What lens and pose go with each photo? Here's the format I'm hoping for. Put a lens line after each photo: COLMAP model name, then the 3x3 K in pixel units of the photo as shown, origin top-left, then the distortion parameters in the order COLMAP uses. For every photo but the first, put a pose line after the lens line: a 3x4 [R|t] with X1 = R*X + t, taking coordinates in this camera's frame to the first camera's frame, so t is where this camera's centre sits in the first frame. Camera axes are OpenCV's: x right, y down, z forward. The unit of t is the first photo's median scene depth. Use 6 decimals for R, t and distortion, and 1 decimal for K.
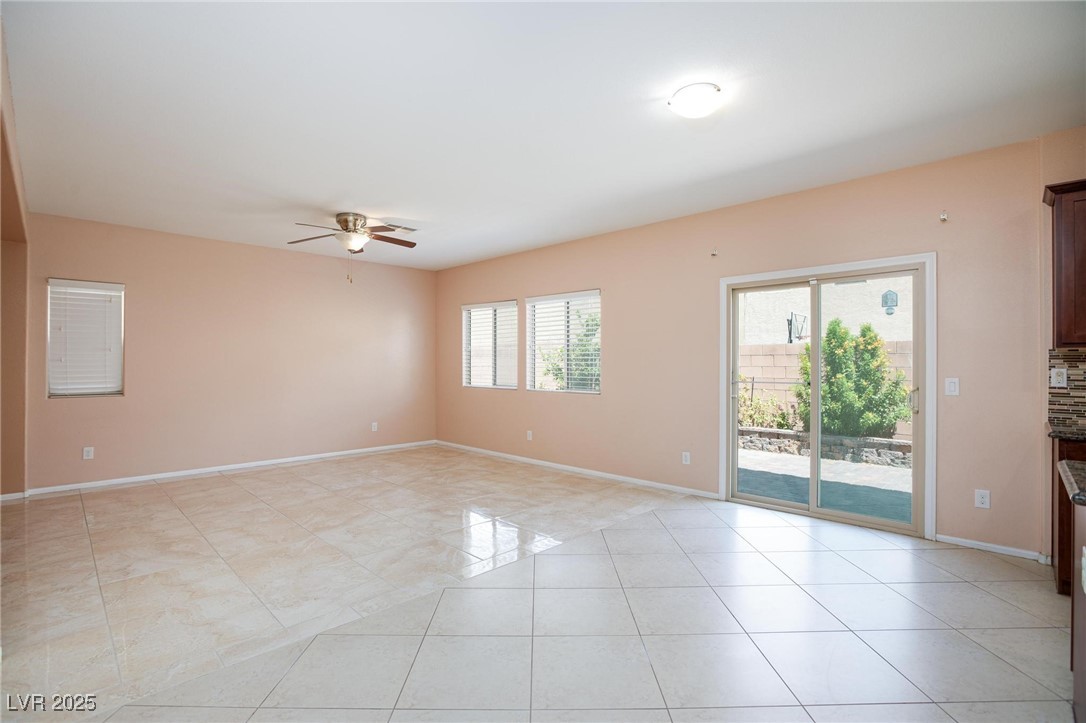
lens RADIAL K [[500.8, 0, 536.5], [0, 500.8, 360.0], [0, 0, 1]] dist [-0.012527, 0.001002]
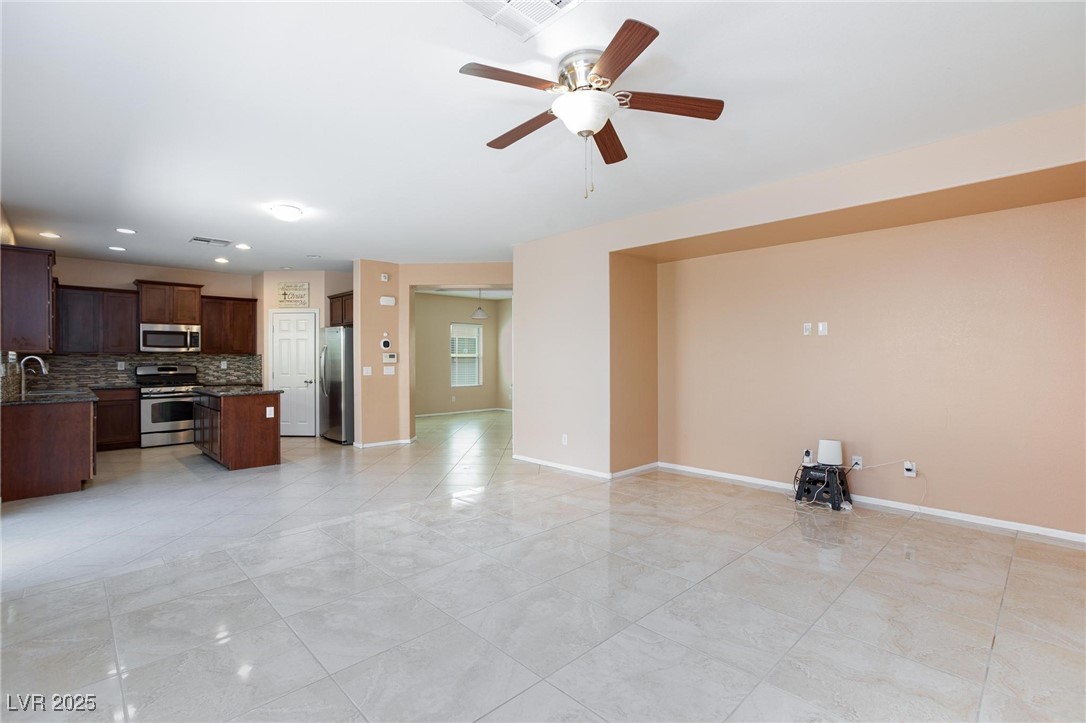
lens RADIAL K [[501.1, 0, 543.1], [0, 501.1, 359.9], [0, 0, 1]] dist [-0.026948, 0.016590]
pose [[-0.999901, 0.001150, 0.014021, -0.399369], [0.001092, 0.999991, -0.004153, 0.009613], [-0.014026, -0.004138, -0.999893, 1.781817]]
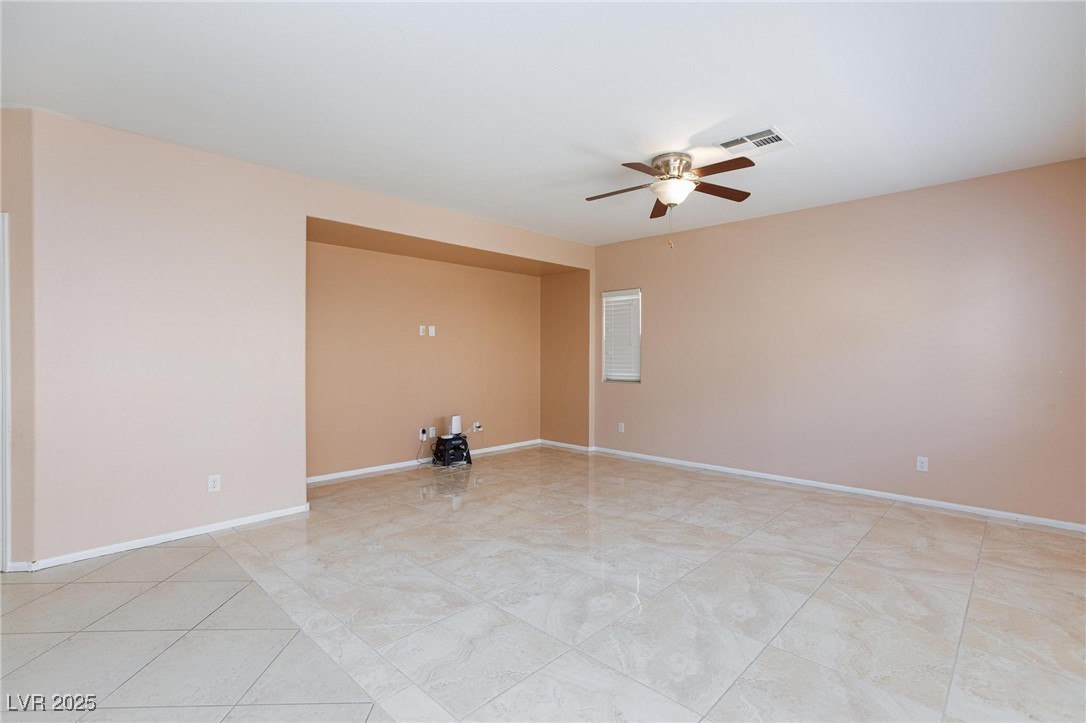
lens RADIAL K [[505.0, 0, 543.0], [0, 505.0, 361.5], [0, 0, 1]] dist [-0.014012, 0.000209]
pose [[0.026512, 0.011309, -0.999585, 0.440996], [0.004447, 0.999925, 0.011431, 0.006930], [0.999639, -0.004748, 0.026459, 0.940754]]
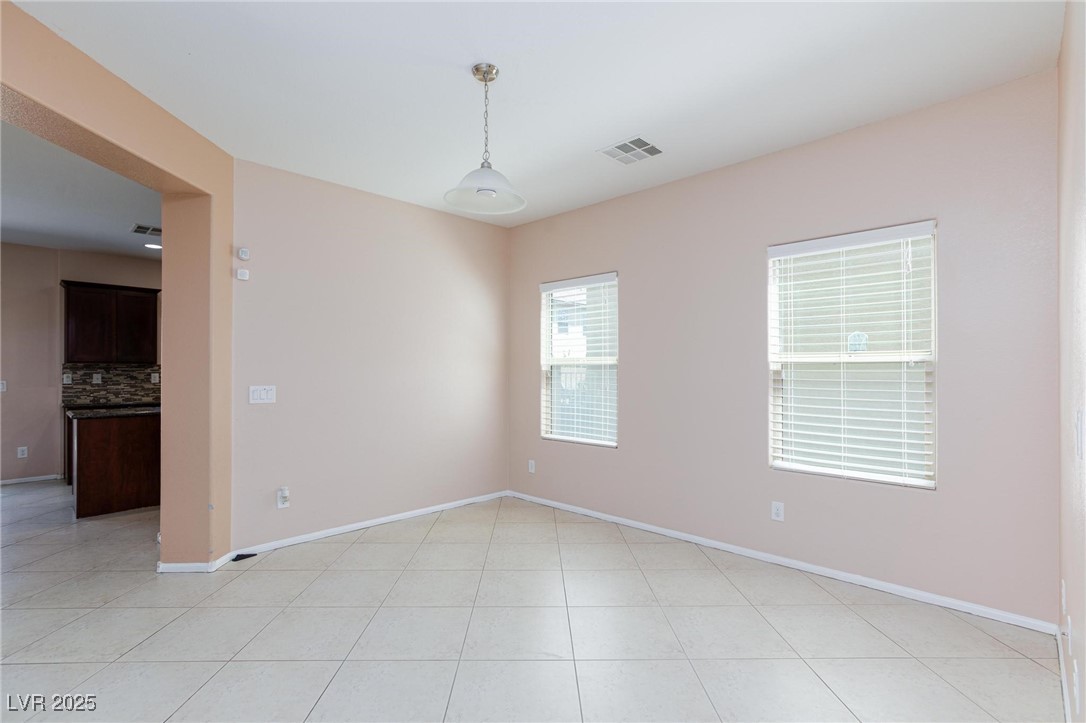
lens RADIAL K [[492.5, 0, 544.8], [0, 492.5, 372.5], [0, 0, 1]] dist [-0.035314, 0.014952]
pose [[-0.021453, -0.003353, 0.999764, -0.621543], [-0.005910, 0.999977, 0.003227, -0.004267], [-0.999752, -0.005839, -0.021473, -0.589666]]
